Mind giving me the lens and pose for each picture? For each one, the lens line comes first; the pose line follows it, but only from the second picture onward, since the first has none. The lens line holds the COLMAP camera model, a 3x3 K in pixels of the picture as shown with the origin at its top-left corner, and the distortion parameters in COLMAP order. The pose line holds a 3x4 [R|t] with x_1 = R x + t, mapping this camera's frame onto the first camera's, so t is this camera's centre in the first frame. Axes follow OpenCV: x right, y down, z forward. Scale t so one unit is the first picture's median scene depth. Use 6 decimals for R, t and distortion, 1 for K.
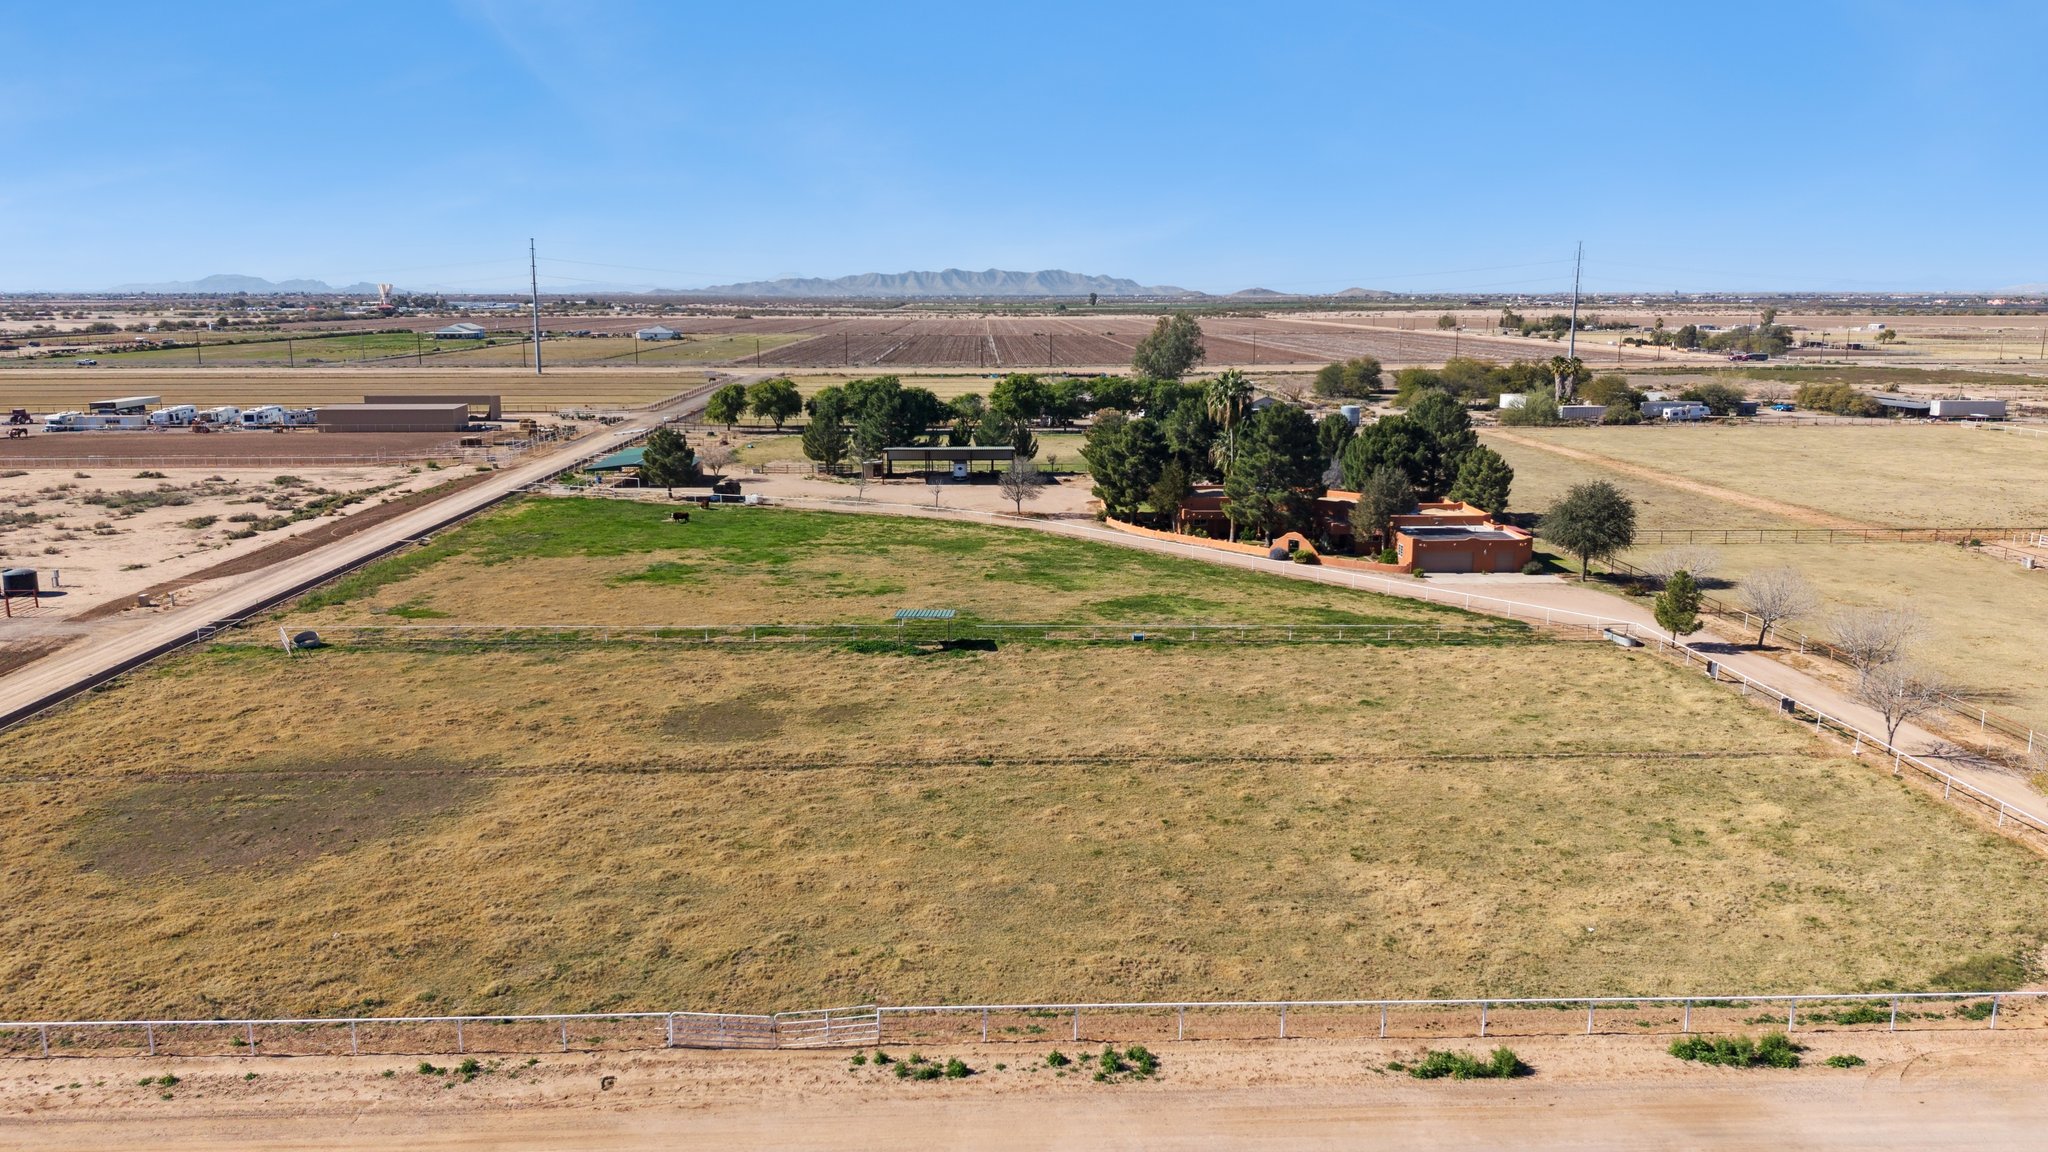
lens RADIAL K [[1372.6, 0, 1016.8], [0, 1372.6, 520.7], [0, 0, 1]] dist [0.102252, -0.147345]
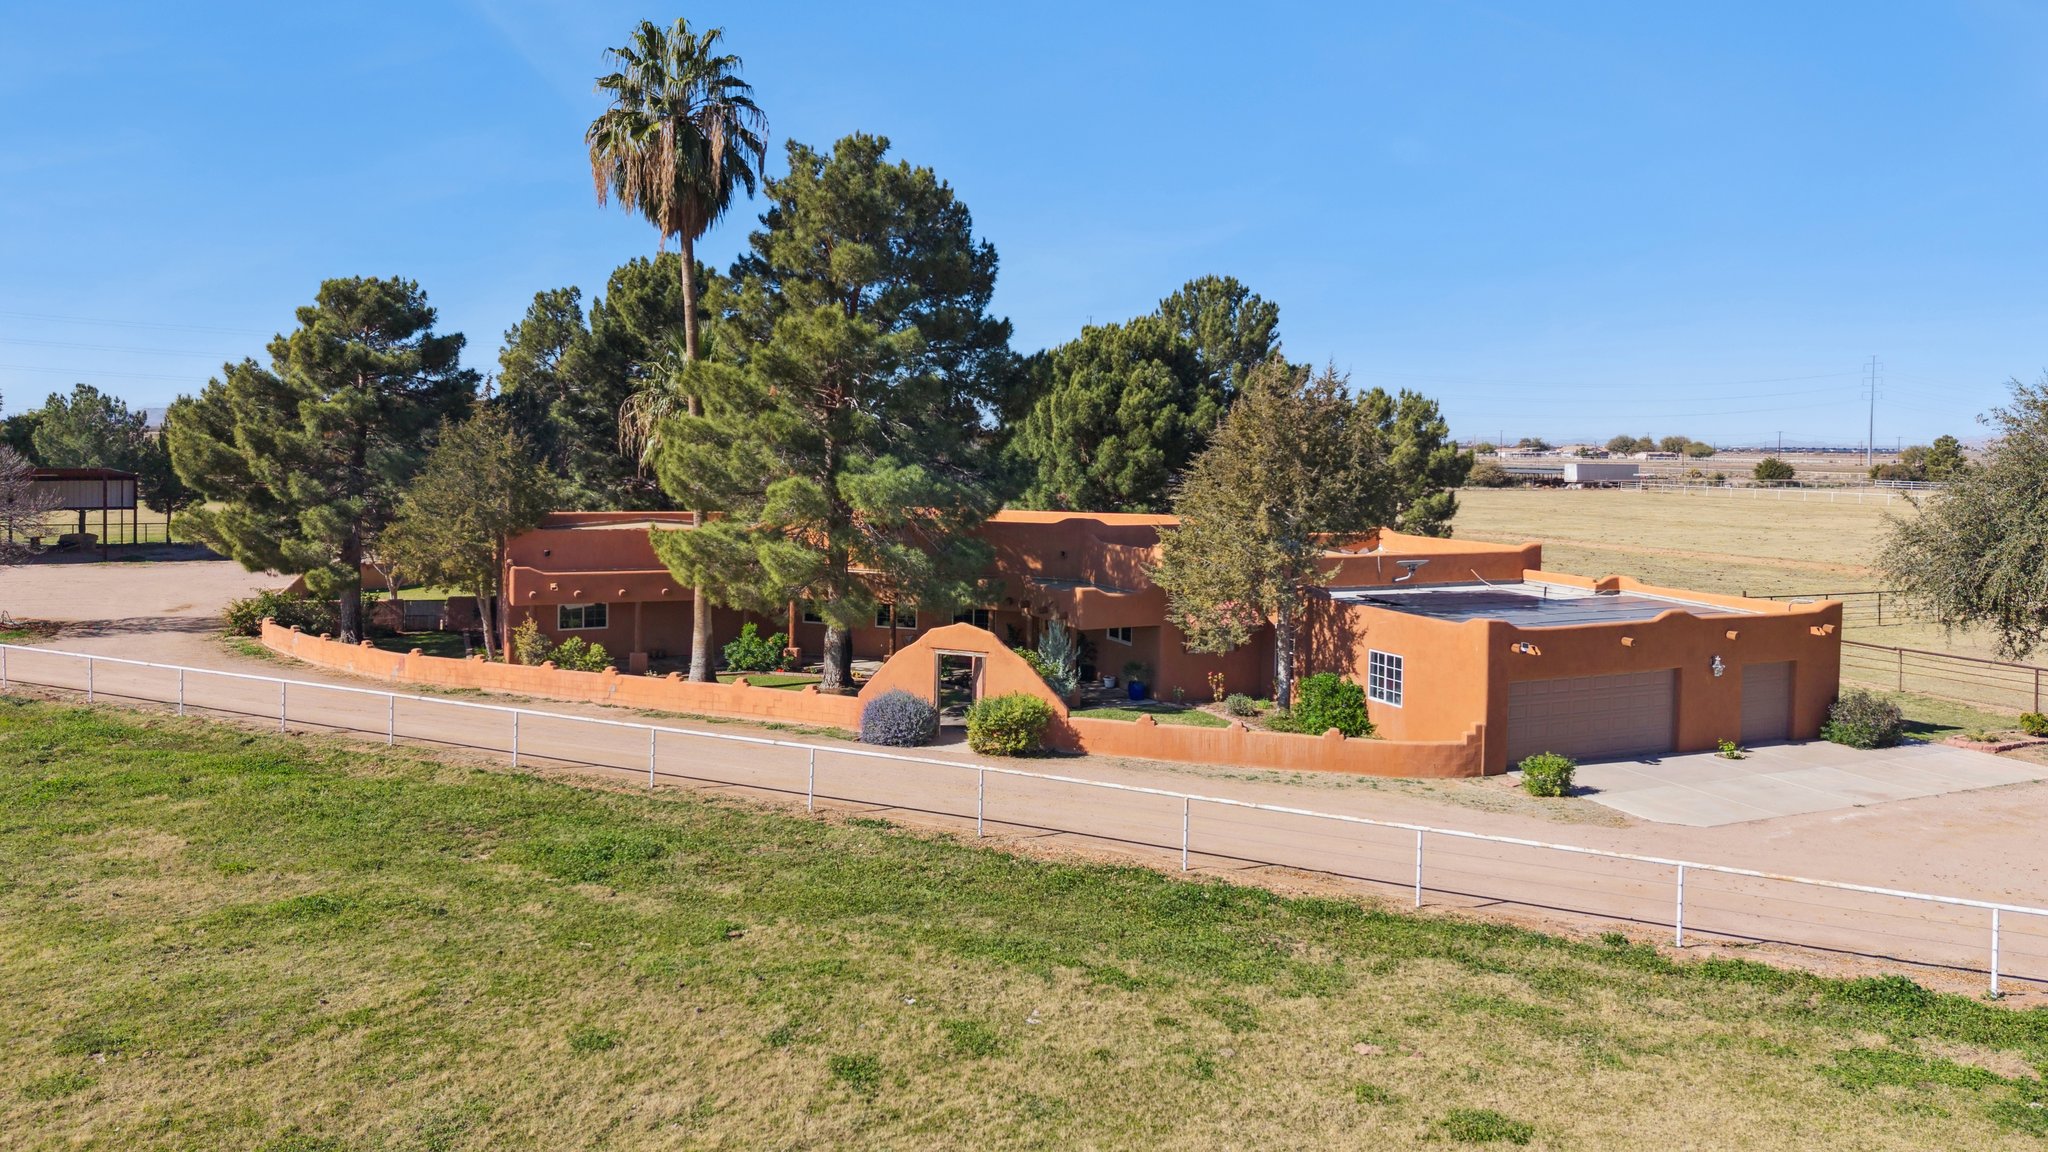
lens RADIAL K [[1372.6, 0, 1016.8], [0, 1372.6, 520.7], [0, 0, 1]] dist [0.102252, -0.147345]
pose [[0.925498, -0.007221, 0.378683, 0.121372], [0.045865, 0.994597, -0.093128, 0.013454], [-0.375965, 0.103558, 0.920829, 0.785138]]
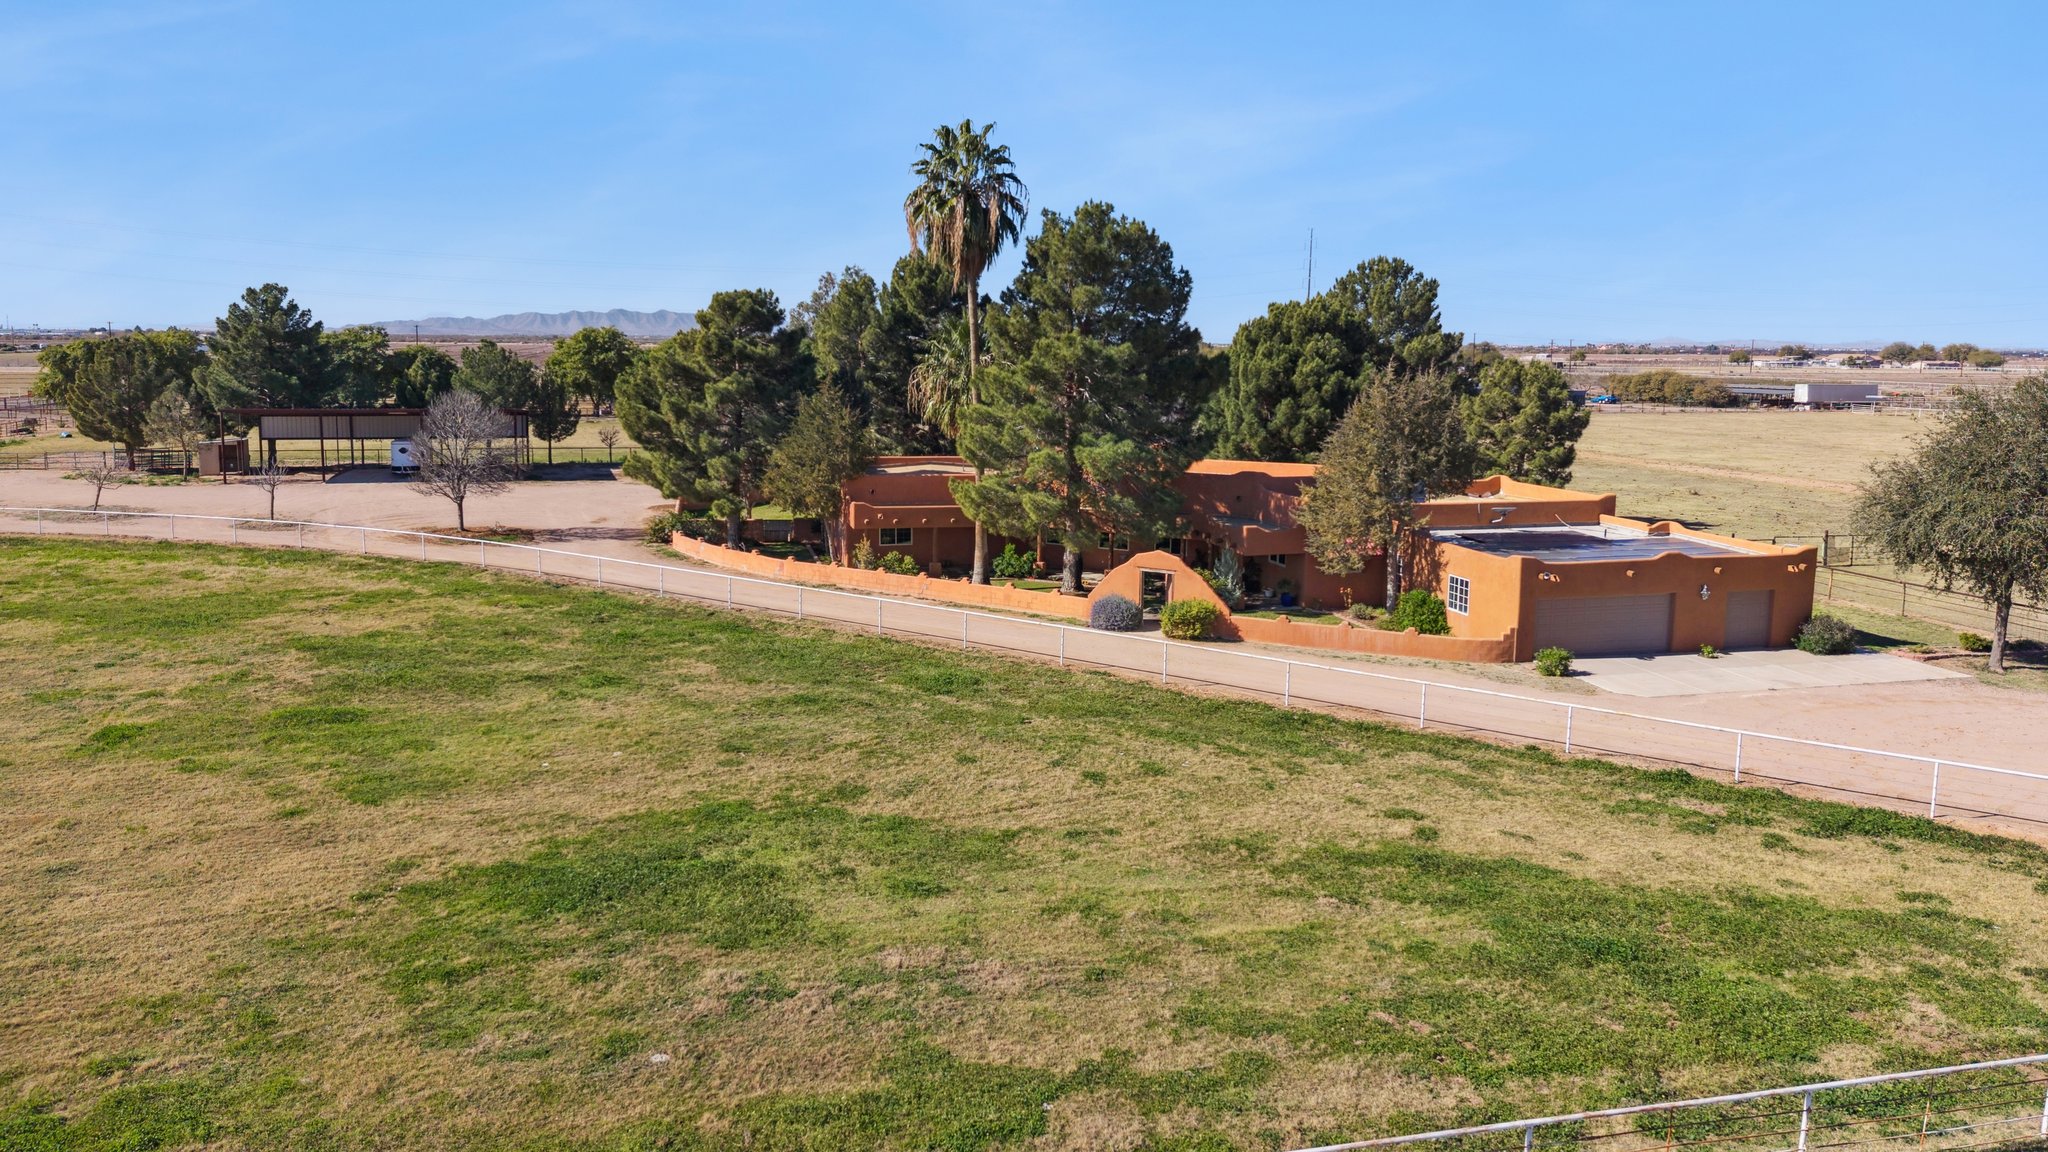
lens RADIAL K [[1382.7, 0, 992.9], [0, 1382.7, 494.6], [0, 0, 1]] dist [0.062960, -0.054499]
pose [[0.977215, -0.012445, 0.211888, 0.085349], [0.023445, 0.998500, -0.049480, 0.010744], [-0.210954, 0.053320, 0.976041, 0.669655]]
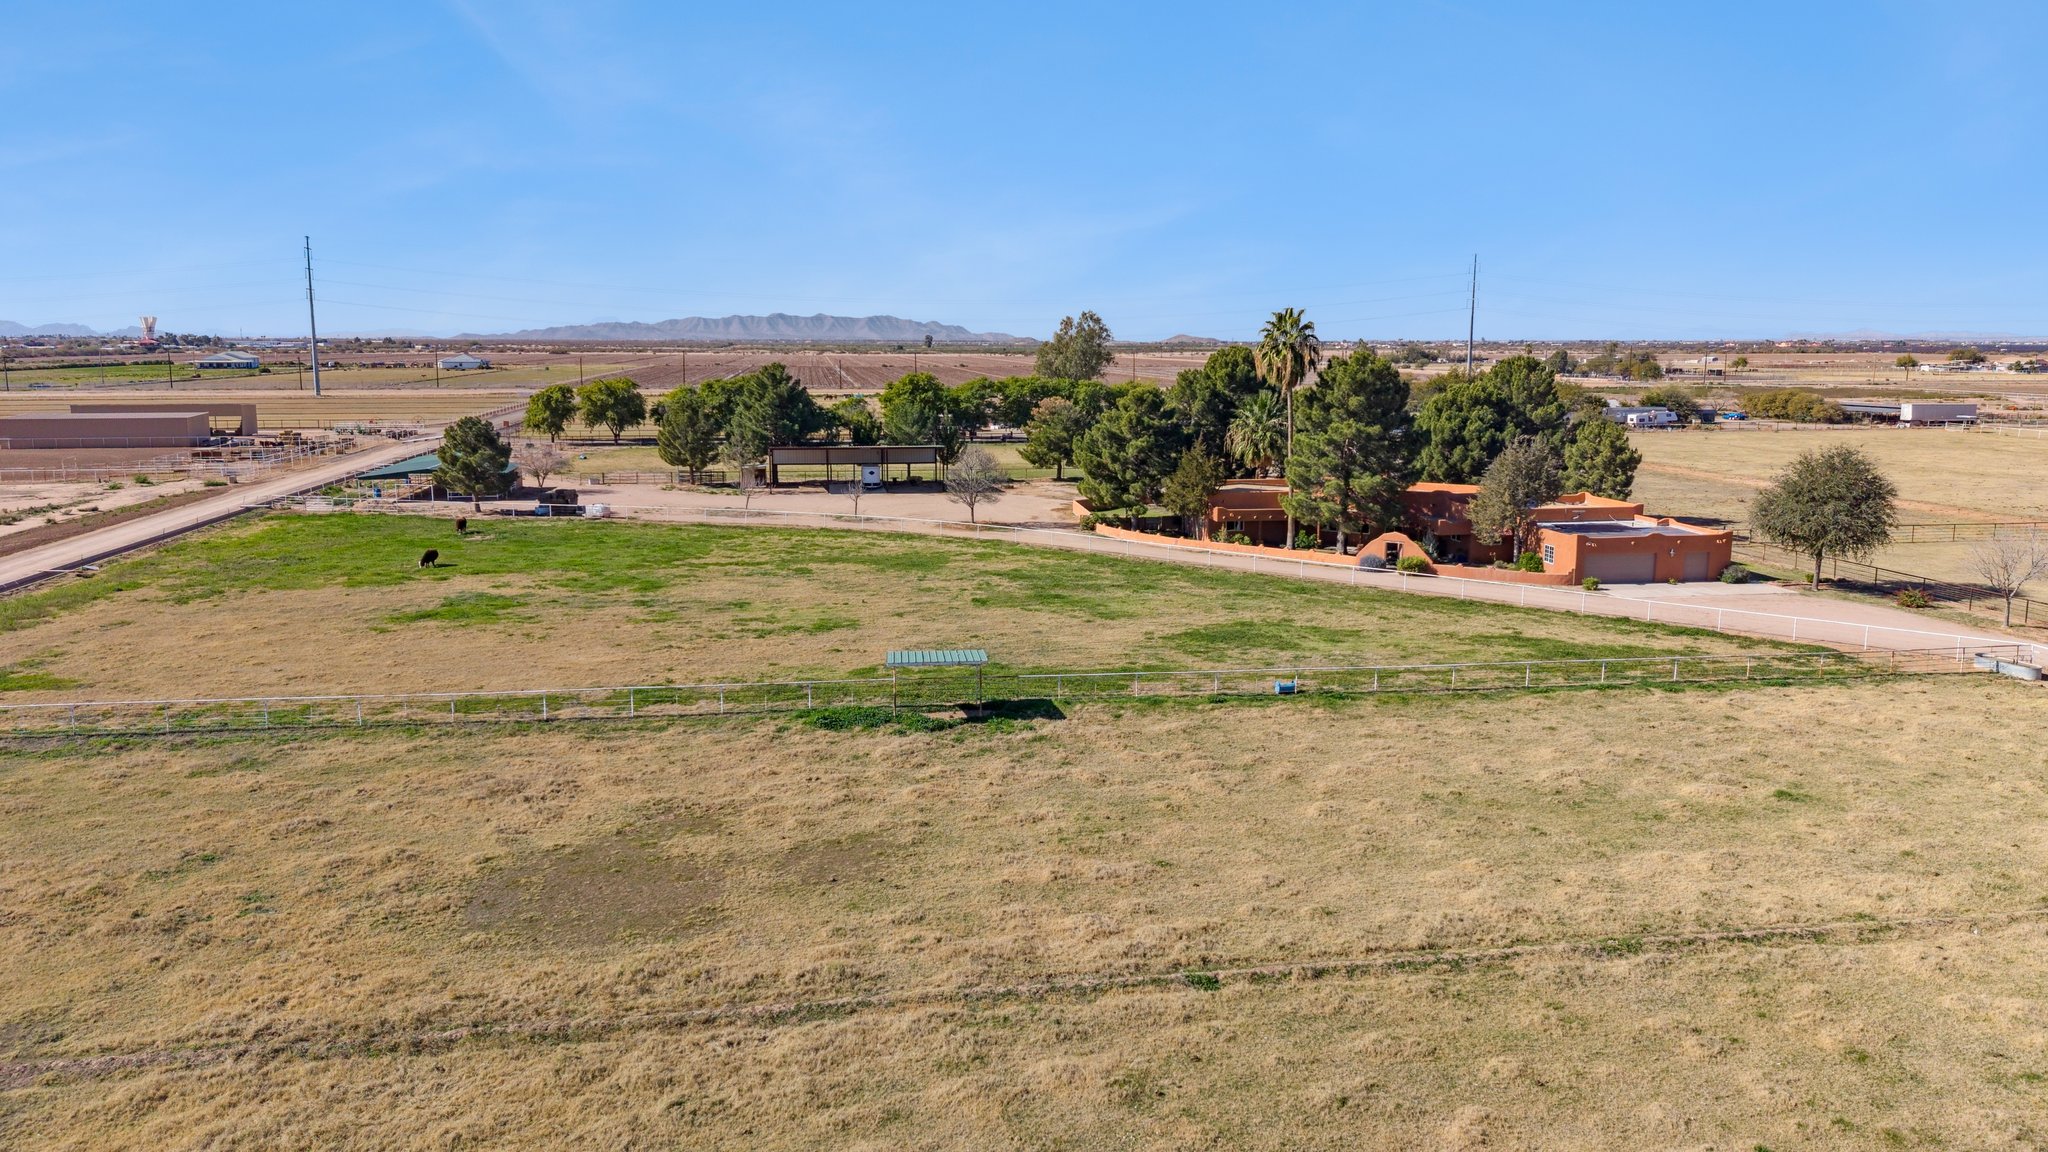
lens RADIAL K [[1390.6, 0, 1021.1], [0, 1390.6, 520.8], [0, 0, 1]] dist [0.049669, -0.051581]
pose [[0.992116, -0.014021, 0.124539, -0.079792], [0.018245, 0.999294, -0.032839, 0.022916], [-0.123991, 0.034852, 0.991671, 0.317781]]
